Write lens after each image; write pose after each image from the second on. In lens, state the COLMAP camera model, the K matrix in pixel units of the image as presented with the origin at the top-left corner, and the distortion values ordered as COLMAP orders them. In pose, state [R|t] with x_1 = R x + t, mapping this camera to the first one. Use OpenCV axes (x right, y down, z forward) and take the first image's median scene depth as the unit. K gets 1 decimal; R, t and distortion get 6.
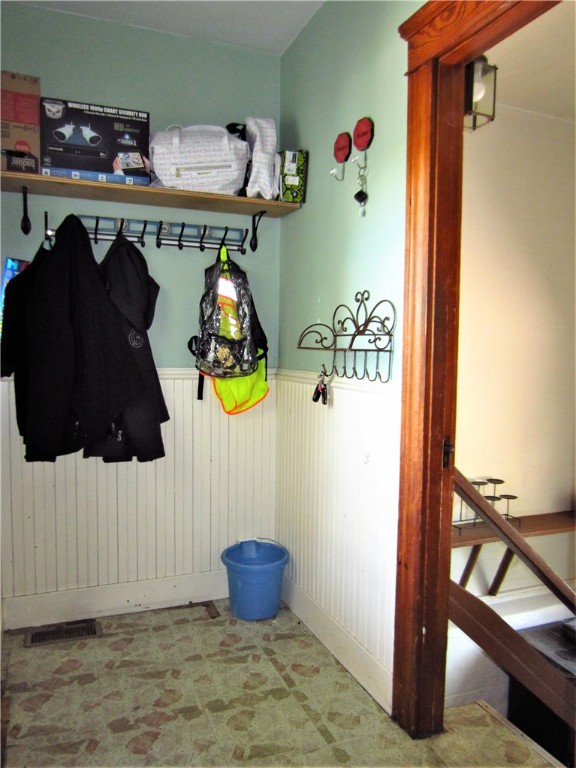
lens RADIAL K [[568.9, 0, 288.0], [0, 568.9, 384.0], [0, 0, 1]] dist [-0.019944, -0.002773]
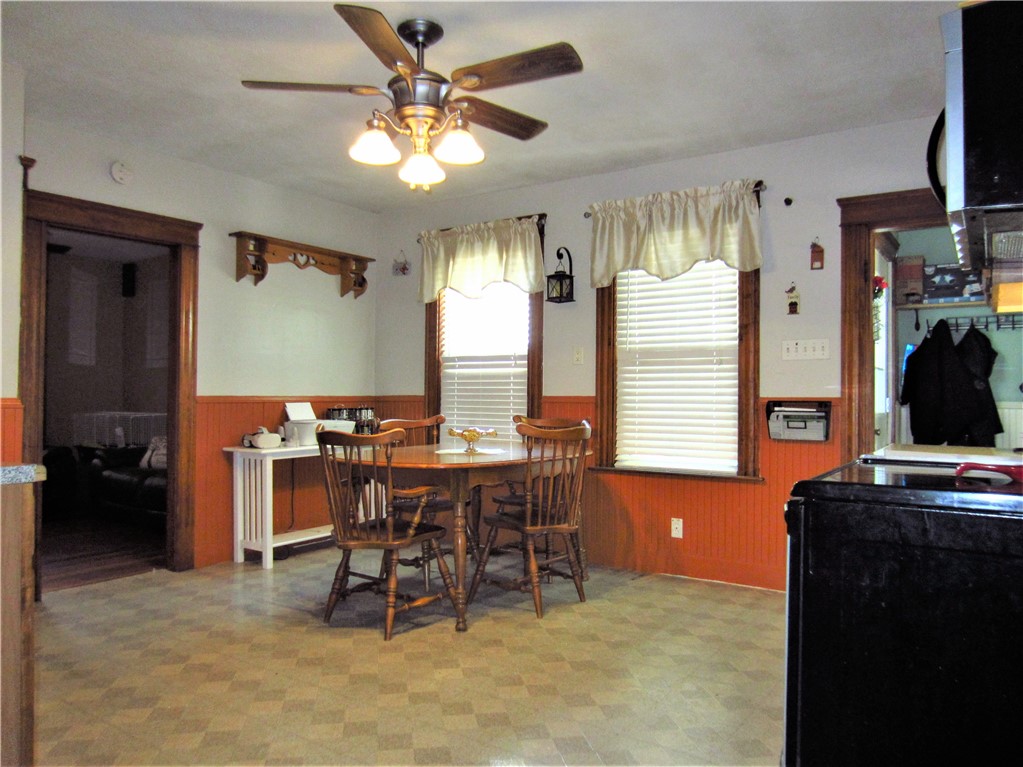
lens RADIAL K [[757.8, 0, 511.5], [0, 757.8, 383.5], [0, 0, 1]] dist [-0.019944, -0.002773]
pose [[0.541953, -0.014610, -0.840282, 0.954220], [-0.052237, 0.997330, -0.051031, 0.116120], [0.838784, 0.071550, 0.539743, -1.550460]]
